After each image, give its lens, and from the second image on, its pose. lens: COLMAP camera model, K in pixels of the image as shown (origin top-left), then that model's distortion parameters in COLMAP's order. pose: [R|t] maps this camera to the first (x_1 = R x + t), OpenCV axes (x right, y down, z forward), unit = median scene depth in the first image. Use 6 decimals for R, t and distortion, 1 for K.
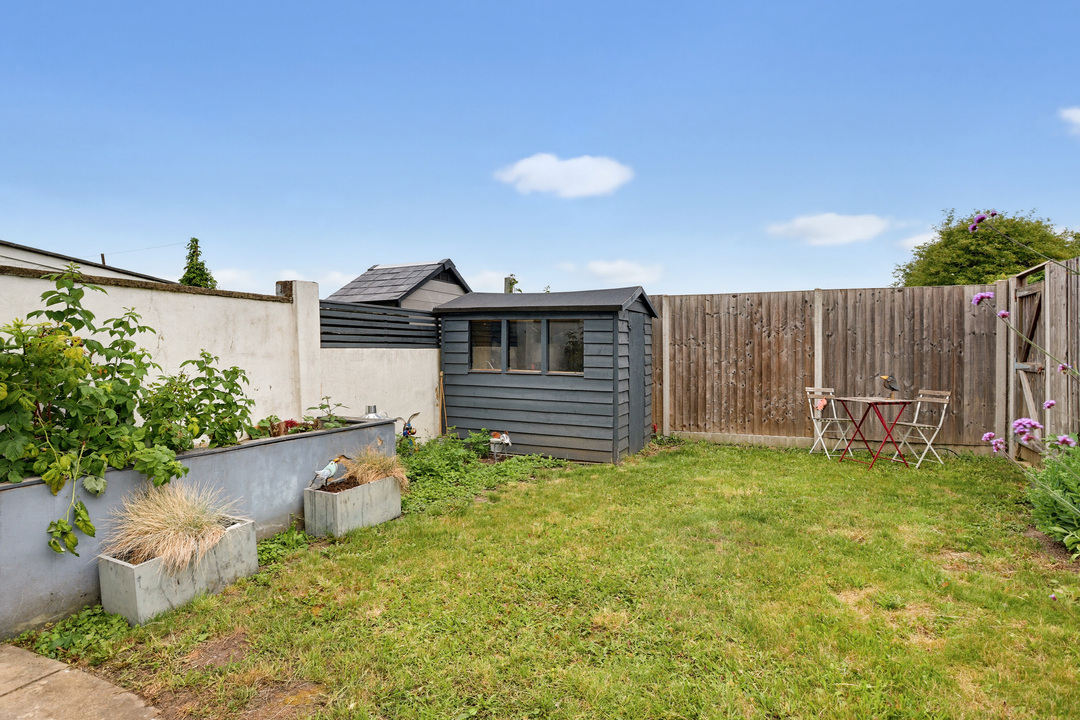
lens RADIAL K [[366.0, 0, 540.0], [0, 366.0, 360.0], [0, 0, 1]] dist [-0.012043, -0.000023]
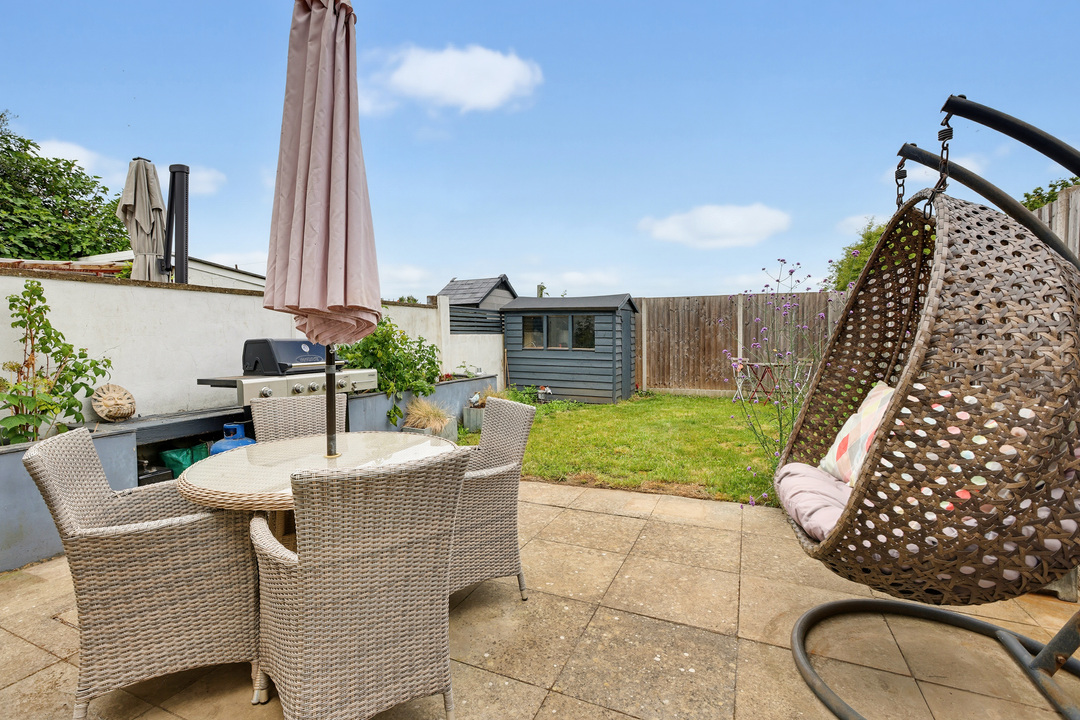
lens RADIAL K [[494.8, 0, 540.0], [0, 494.8, 360.0], [0, 0, 1]] dist [0.000704, 0.000265]
pose [[0.991978, -0.011882, 0.125850, -0.376283], [0.008434, 0.999575, 0.027893, 0.020708], [-0.126128, -0.026608, 0.991657, -1.077301]]
